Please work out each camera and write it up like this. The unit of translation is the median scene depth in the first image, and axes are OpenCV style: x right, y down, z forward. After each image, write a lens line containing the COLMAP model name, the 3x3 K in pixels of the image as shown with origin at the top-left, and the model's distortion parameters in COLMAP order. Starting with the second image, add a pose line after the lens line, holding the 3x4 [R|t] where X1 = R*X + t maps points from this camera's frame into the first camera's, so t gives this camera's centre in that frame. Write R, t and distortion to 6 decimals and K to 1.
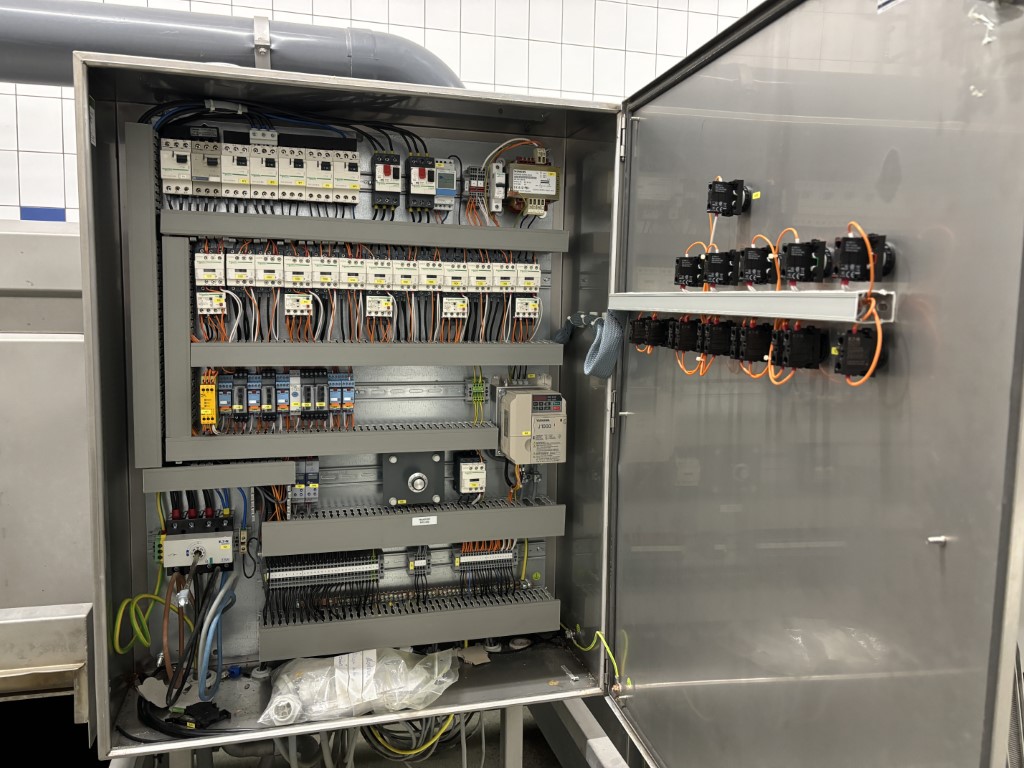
lens RADIAL K [[766.2, 0, 516.5], [0, 766.2, 381.2], [0, 0, 1]] dist [0.027656, -0.006675]
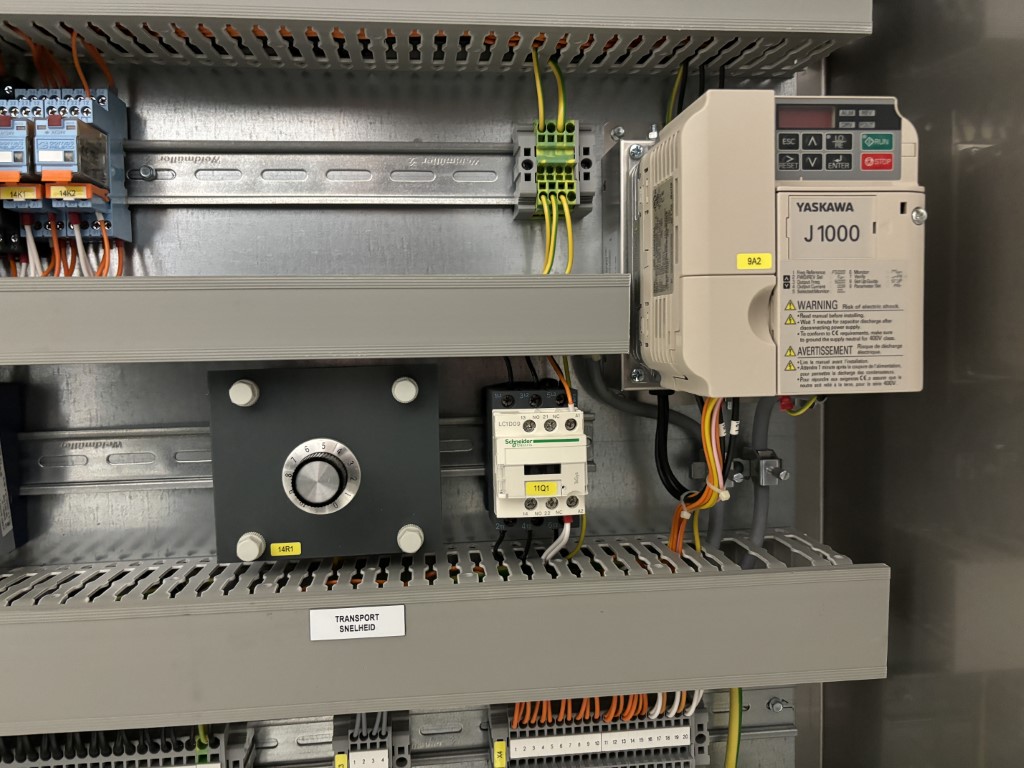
lens RADIAL K [[766.2, 0, 504.1], [0, 766.2, 384.2], [0, 0, 1]] dist [0.027656, -0.006675]
pose [[0.982561, -0.023992, -0.184387, -0.018603], [0.017866, 0.999234, -0.034815, 0.108002], [0.185081, 0.030914, 0.982237, 0.733552]]
